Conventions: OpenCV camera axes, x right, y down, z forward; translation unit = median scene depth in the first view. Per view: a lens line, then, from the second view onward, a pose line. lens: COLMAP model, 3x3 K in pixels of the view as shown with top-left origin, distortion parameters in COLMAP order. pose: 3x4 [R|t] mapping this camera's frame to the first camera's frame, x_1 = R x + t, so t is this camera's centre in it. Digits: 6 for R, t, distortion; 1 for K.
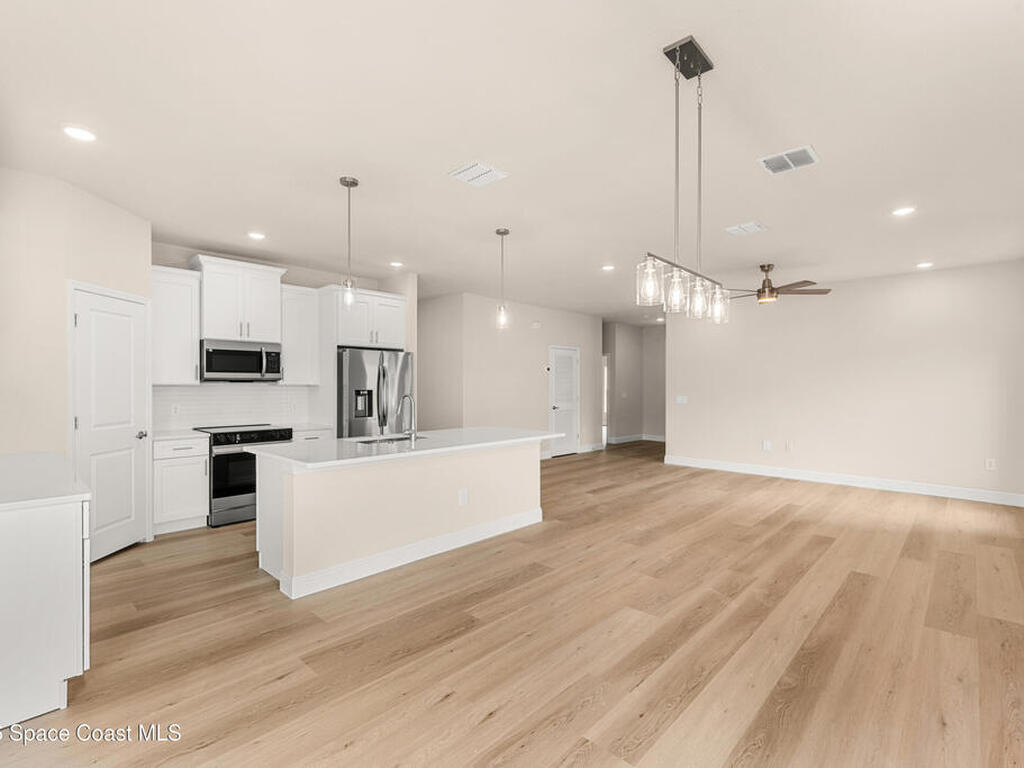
lens RADIAL K [[487.9, 0, 508.2], [0, 487.9, 388.4], [0, 0, 1]] dist [0.000405, 0.000248]
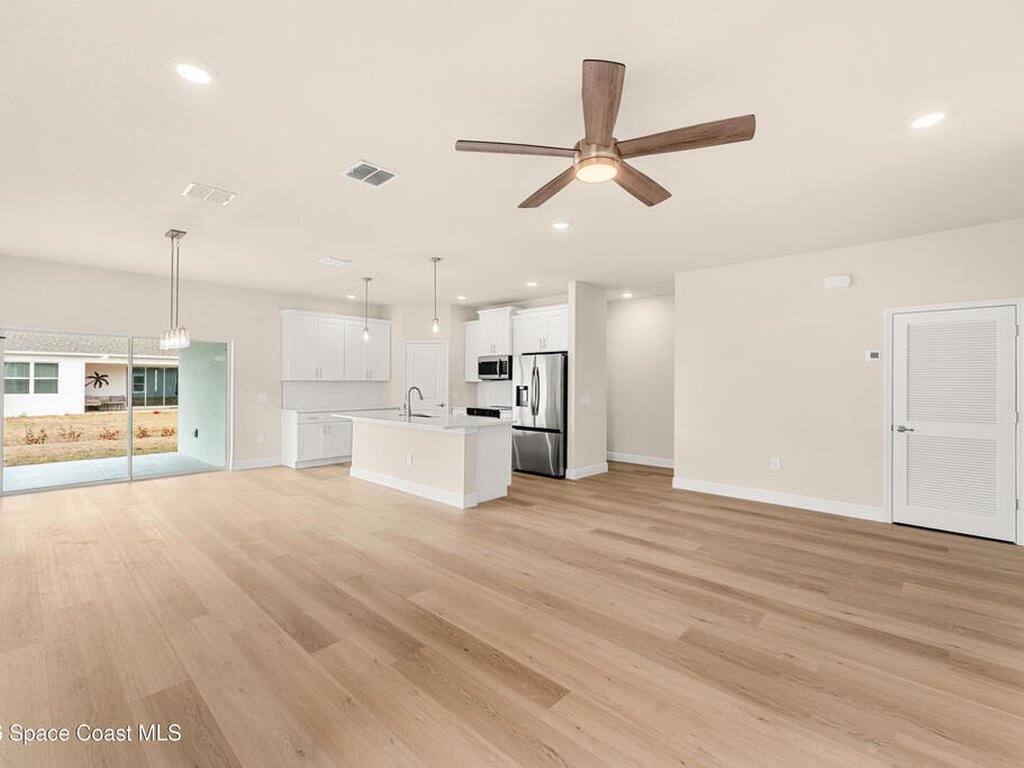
lens RADIAL K [[458.2, 0, 512.0], [0, 458.2, 384.0], [0, 0, 1]] dist [-0.000347, 0.000128]
pose [[0.006962, 0.002772, -0.999972, 1.076454], [-0.014784, 0.999887, 0.002669, -0.005723], [0.999866, 0.014765, 0.007002, 1.099670]]
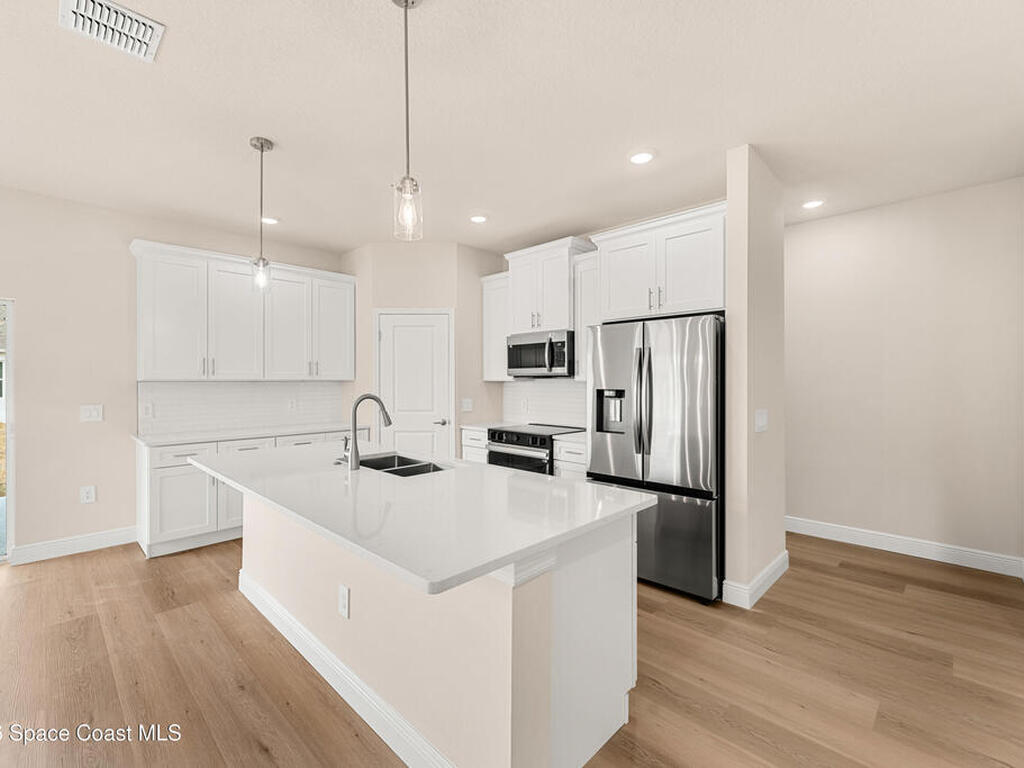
lens RADIAL K [[458.2, 0, 512.0], [0, 458.2, 384.0], [0, 0, 1]] dist [-0.000347, 0.000128]
pose [[-0.009474, 0.004411, -0.999945, 0.327721], [-0.010015, 0.999940, 0.004506, -0.005693], [0.999905, 0.010057, -0.009429, 1.004767]]
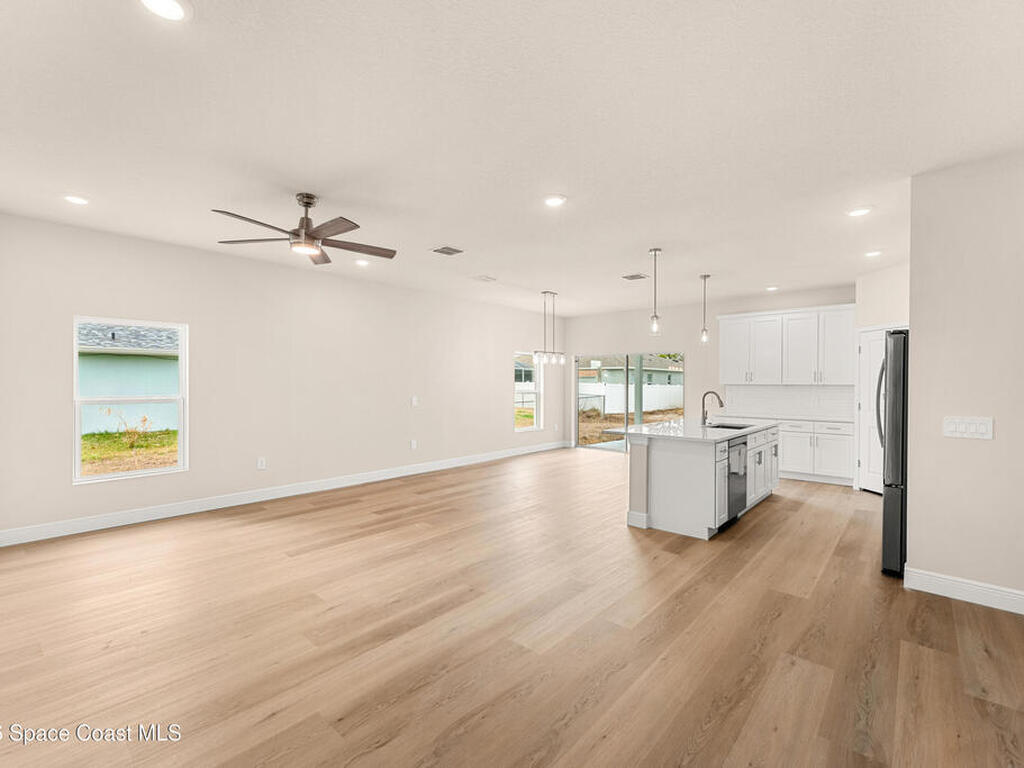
lens RADIAL K [[458.2, 0, 512.0], [0, 458.2, 384.0], [0, 0, 1]] dist [-0.000347, 0.000128]
pose [[-0.998789, -0.007900, -0.048562, 0.352370], [-0.008767, 0.999806, 0.017661, -0.023733], [0.048413, 0.018066, -0.998664, 1.900914]]
